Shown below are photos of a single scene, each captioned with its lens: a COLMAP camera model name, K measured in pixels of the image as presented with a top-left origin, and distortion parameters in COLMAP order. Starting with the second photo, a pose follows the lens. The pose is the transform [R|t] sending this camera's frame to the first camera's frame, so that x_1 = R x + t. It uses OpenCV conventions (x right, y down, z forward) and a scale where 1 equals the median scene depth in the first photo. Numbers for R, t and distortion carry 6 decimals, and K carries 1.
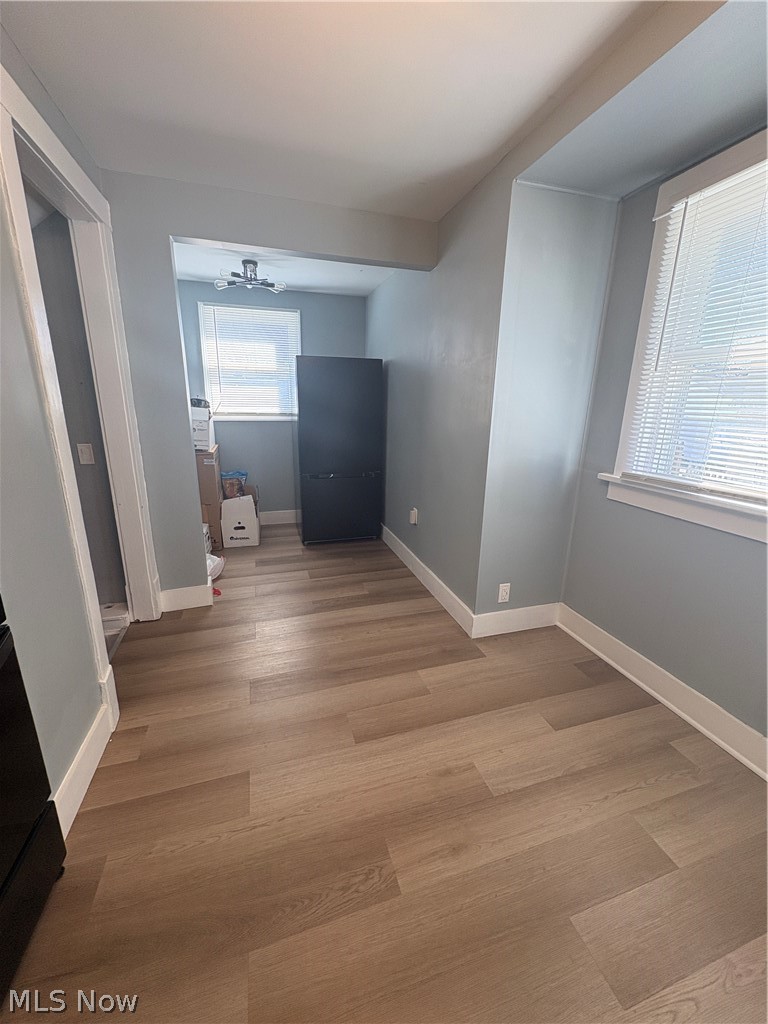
lens RADIAL K [[408.5, 0, 383.0], [0, 408.5, 510.7], [0, 0, 1]] dist [-0.000845, -0.000217]
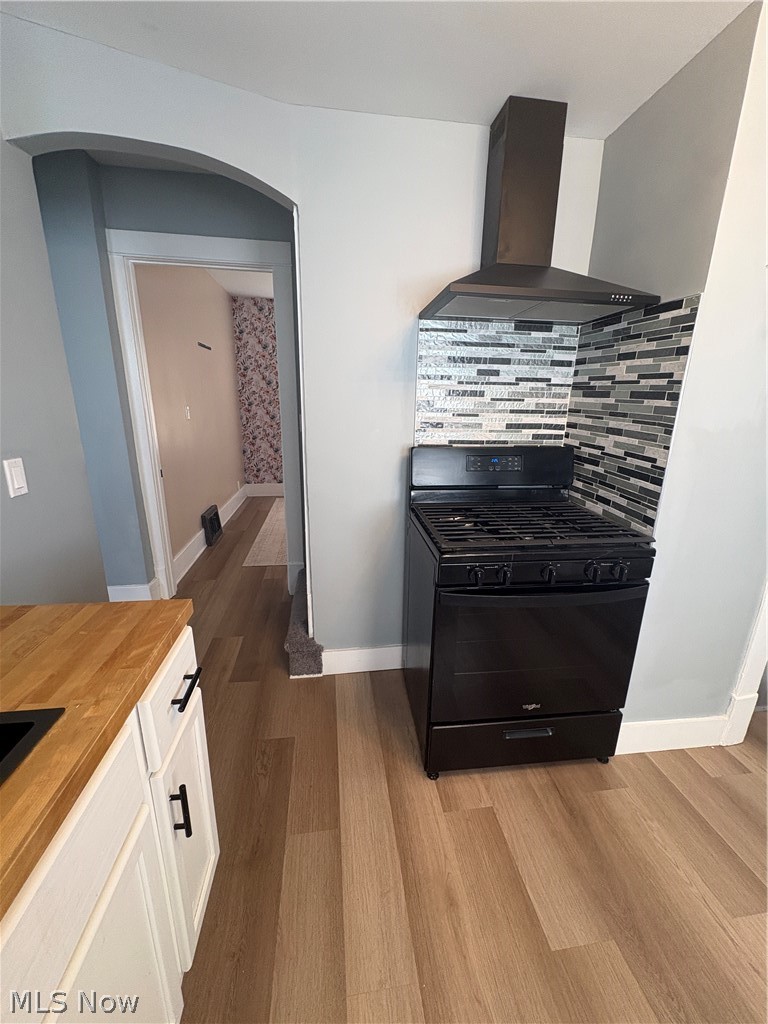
lens RADIAL K [[408.5, 0, 384.8], [0, 408.5, 512.2], [0, 0, 1]] dist [-0.000845, -0.000217]
pose [[-0.171558, 0.244202, -0.954428, 0.369777], [-0.271977, 0.919402, 0.284128, -0.070368], [0.946888, 0.308327, -0.091314, 0.121153]]
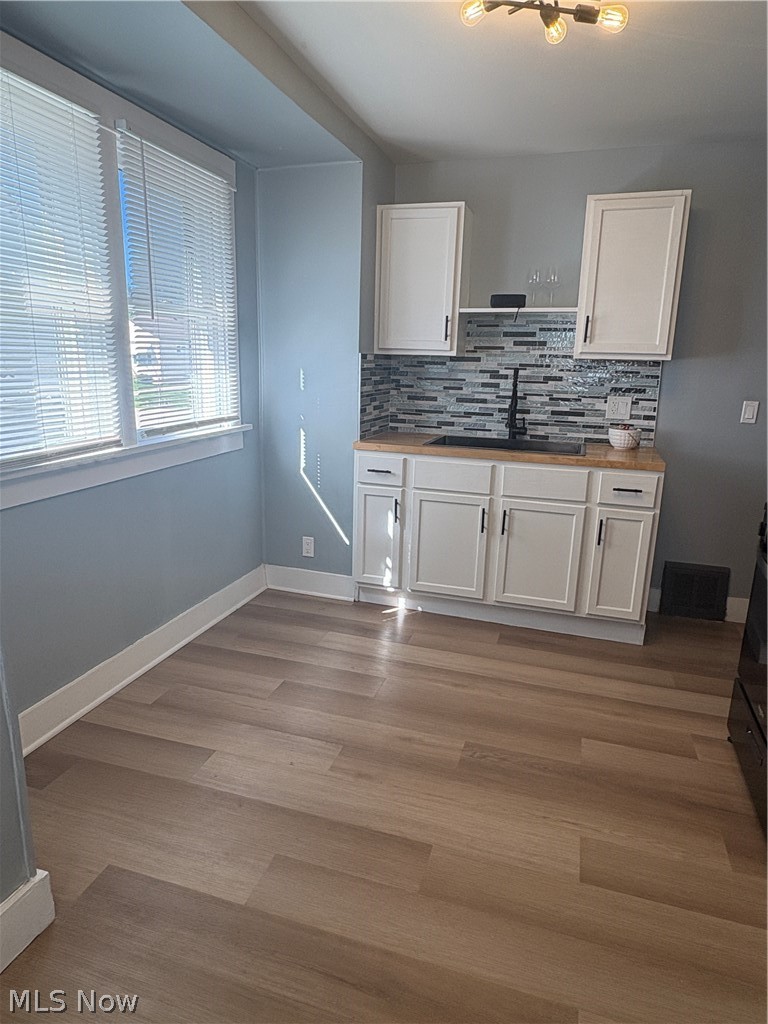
lens RADIAL K [[625.2, 0, 381.7], [0, 625.2, 512.5], [0, 0, 1]] dist [-0.001076, -0.000235]
pose [[-0.816297, -0.175027, 0.550476, -0.552724], [0.106974, 0.890696, 0.441834, -0.492849], [-0.567640, 0.419555, -0.708349, 1.762158]]
